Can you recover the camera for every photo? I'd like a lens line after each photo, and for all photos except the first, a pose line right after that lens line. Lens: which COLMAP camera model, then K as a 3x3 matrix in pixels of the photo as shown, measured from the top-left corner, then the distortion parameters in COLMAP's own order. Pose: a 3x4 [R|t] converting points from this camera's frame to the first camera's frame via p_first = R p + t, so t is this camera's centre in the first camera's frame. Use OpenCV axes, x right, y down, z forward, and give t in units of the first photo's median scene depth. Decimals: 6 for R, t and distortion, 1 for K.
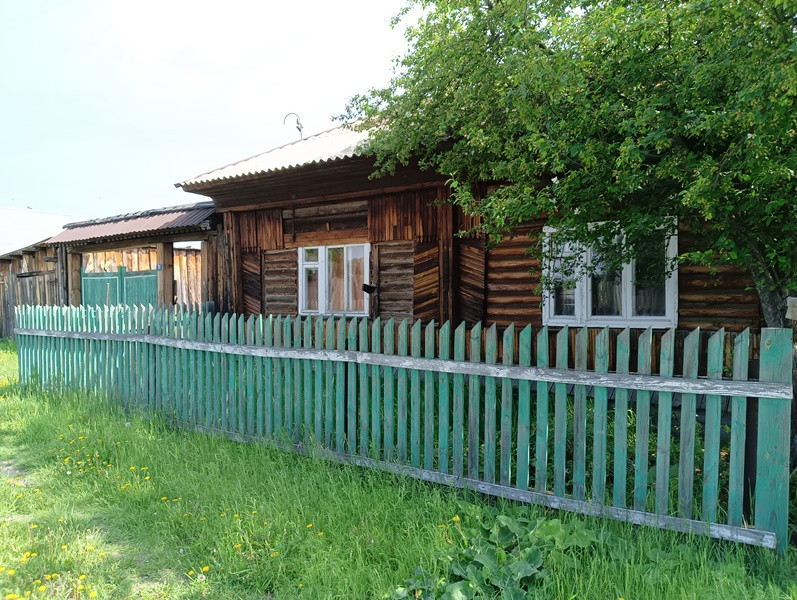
lens RADIAL K [[631.2, 0, 408.8], [0, 631.2, 300.0], [0, 0, 1]] dist [0.090005, -0.190017]
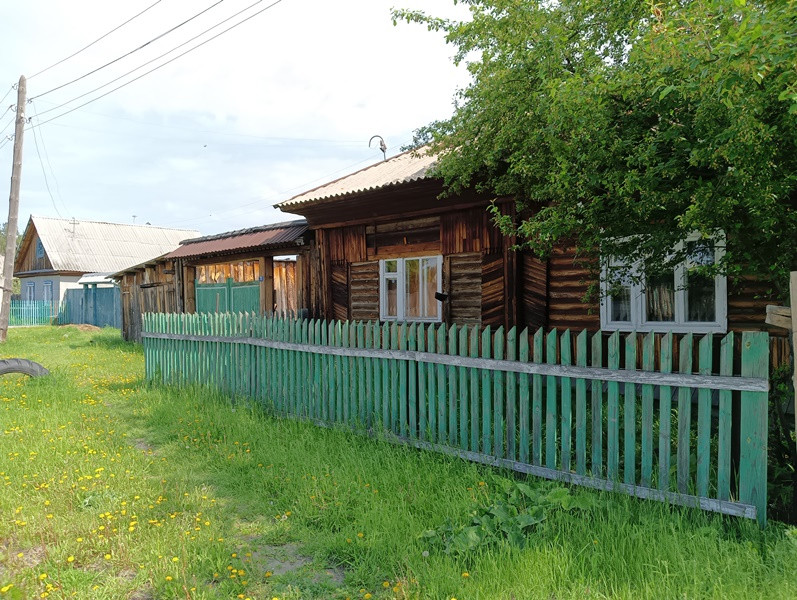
lens RADIAL K [[631.2, 0, 408.8], [0, 631.2, 300.0], [0, 0, 1]] dist [0.090005, -0.190017]
pose [[0.988998, -0.005443, -0.147826, 0.047025], [0.004028, 0.999943, -0.009869, -0.001827], [0.147872, 0.009165, 0.988964, -0.101418]]
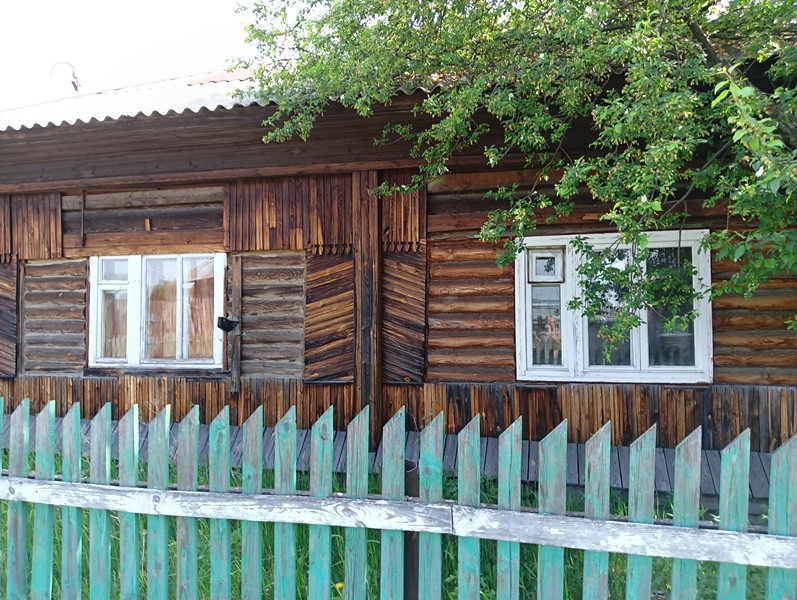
lens RADIAL K [[631.2, 0, 408.8], [0, 631.2, 300.0], [0, 0, 1]] dist [0.090005, -0.190017]
pose [[0.923788, 0.012084, 0.382713, -0.152593], [0.003430, 0.999201, -0.039829, -0.018098], [-0.382888, 0.038106, 0.923008, 0.374694]]
